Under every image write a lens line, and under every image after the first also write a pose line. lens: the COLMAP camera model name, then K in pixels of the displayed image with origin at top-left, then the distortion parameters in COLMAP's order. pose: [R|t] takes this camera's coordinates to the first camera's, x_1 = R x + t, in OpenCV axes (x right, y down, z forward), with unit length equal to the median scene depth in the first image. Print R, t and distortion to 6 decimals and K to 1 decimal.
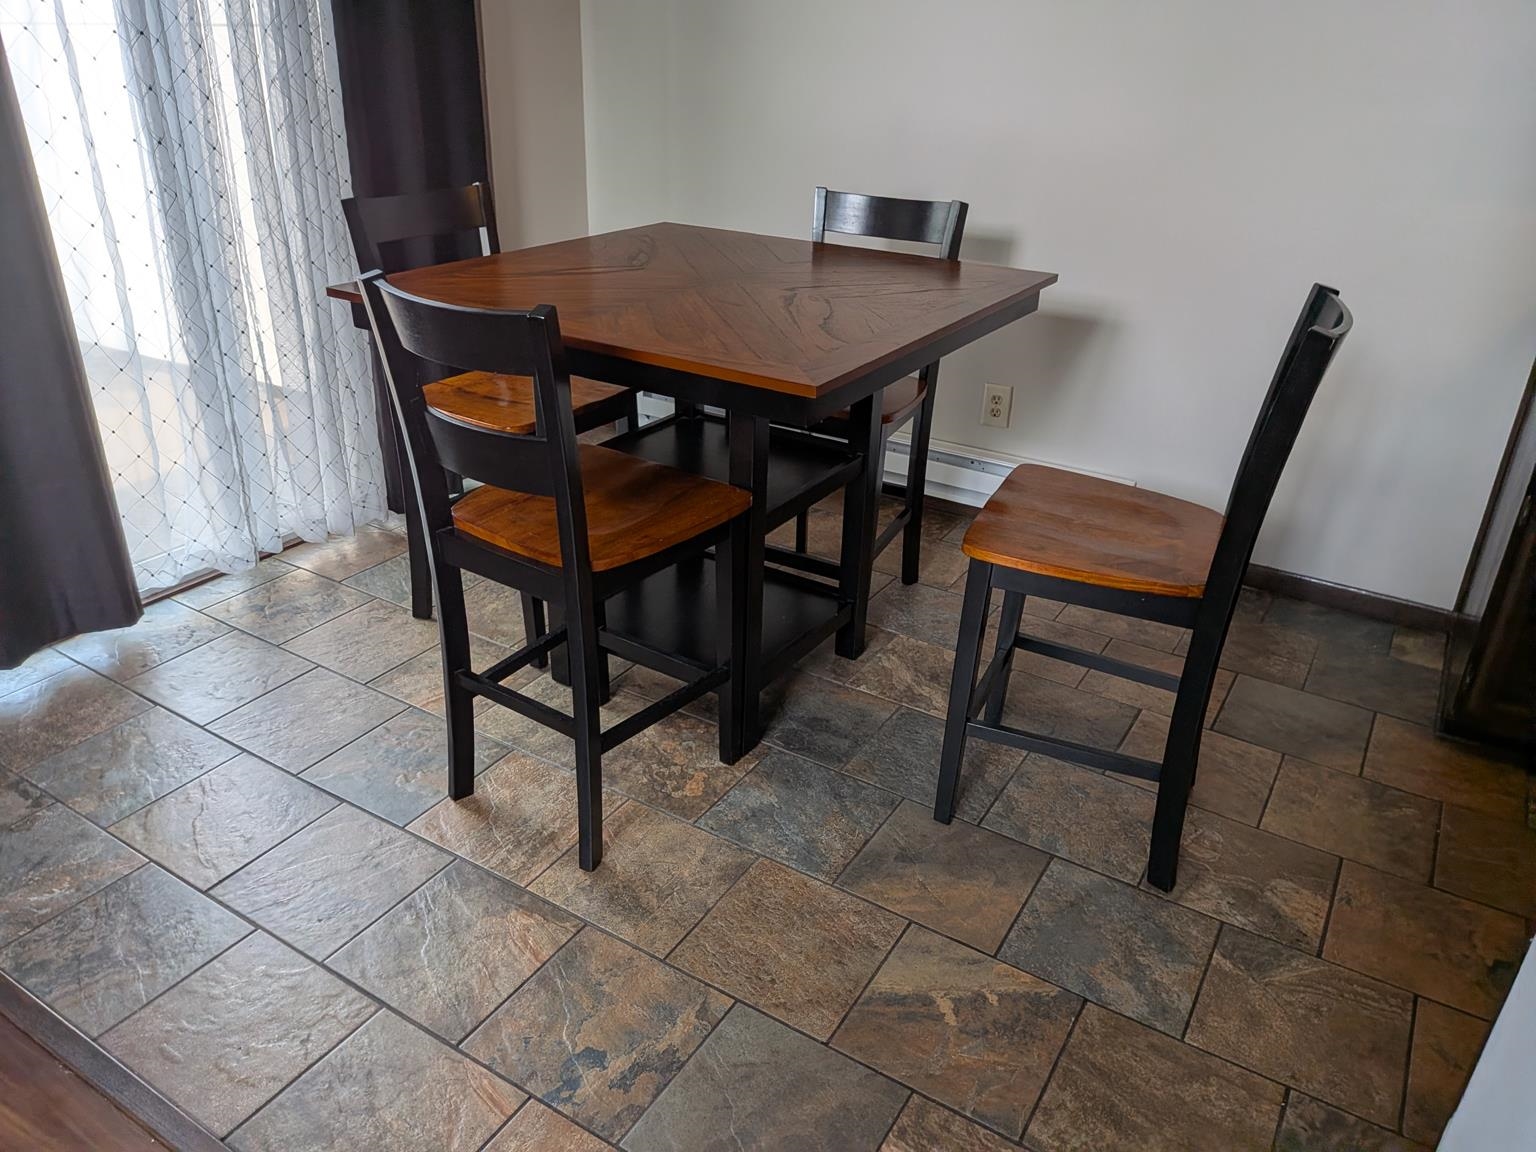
lens RADIAL K [[1118.8, 0, 768.0], [0, 1118.8, 576.0], [0, 0, 1]] dist [0.009910, -0.005352]
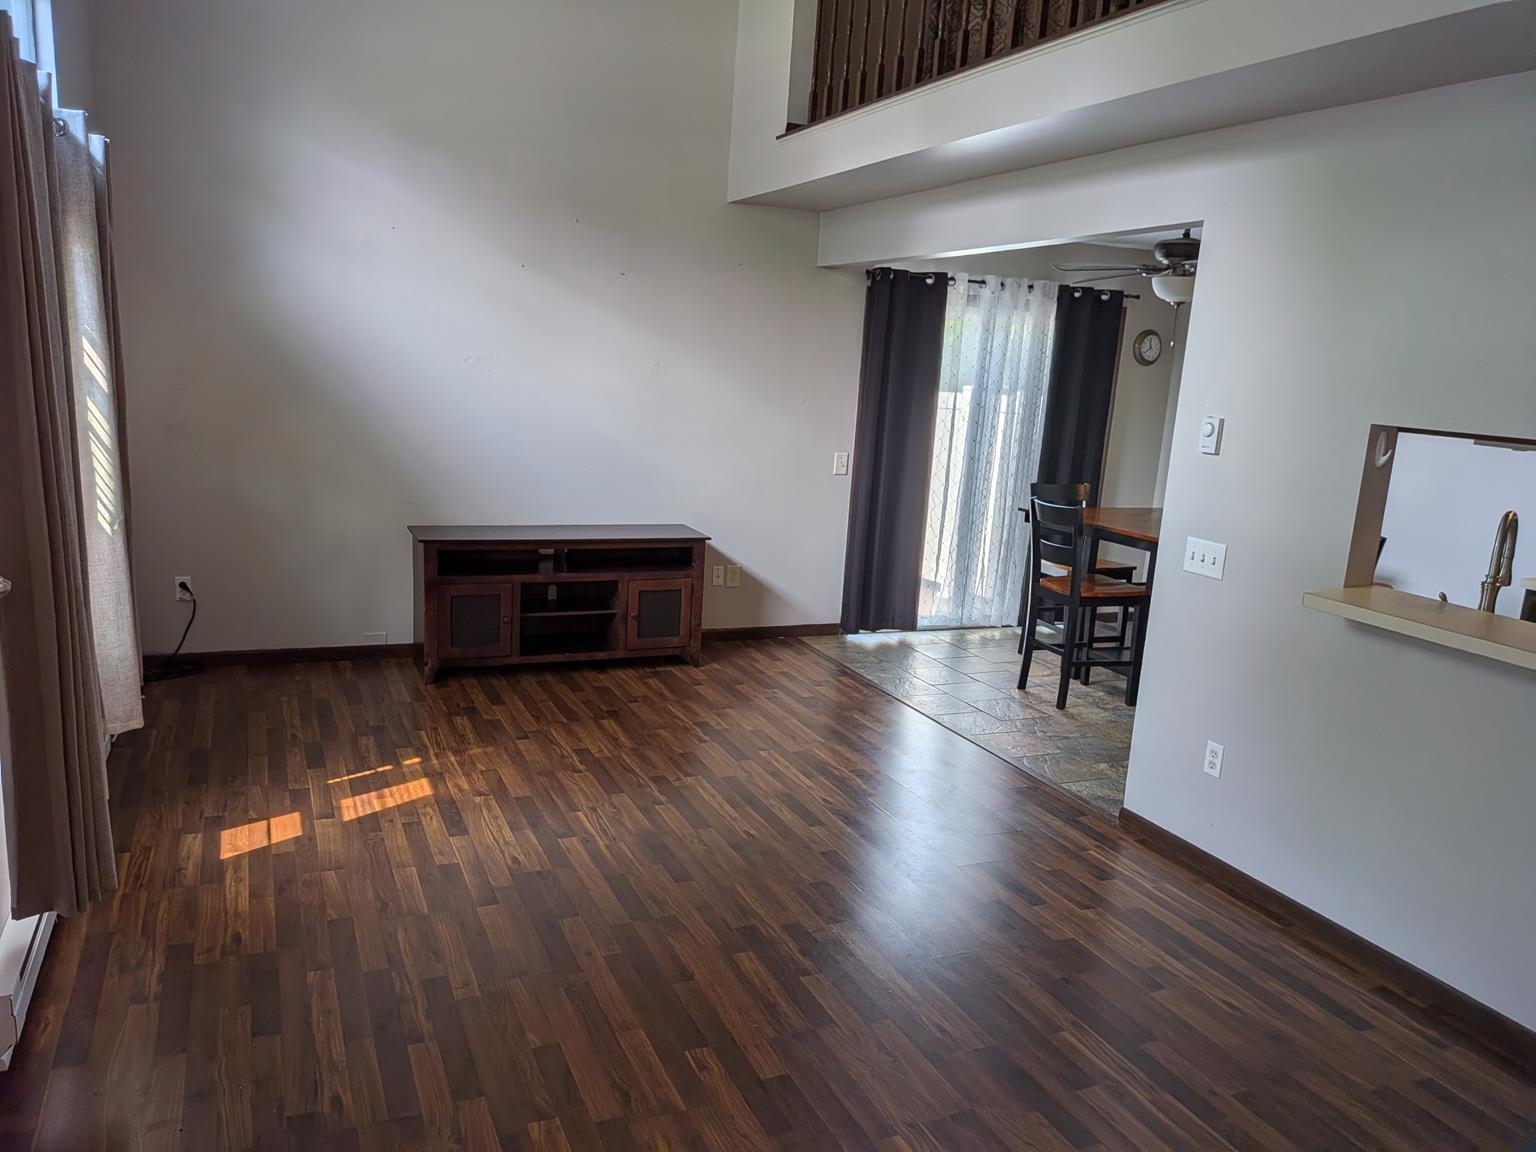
lens RADIAL K [[1118.8, 0, 768.0], [0, 1118.8, 576.0], [0, 0, 1]] dist [0.009910, -0.005352]
pose [[0.830398, 0.130201, -0.541744, 0.513489], [-0.286854, 0.933455, -0.215353, 0.560170], [0.477655, 0.334230, 0.812487, -1.244694]]
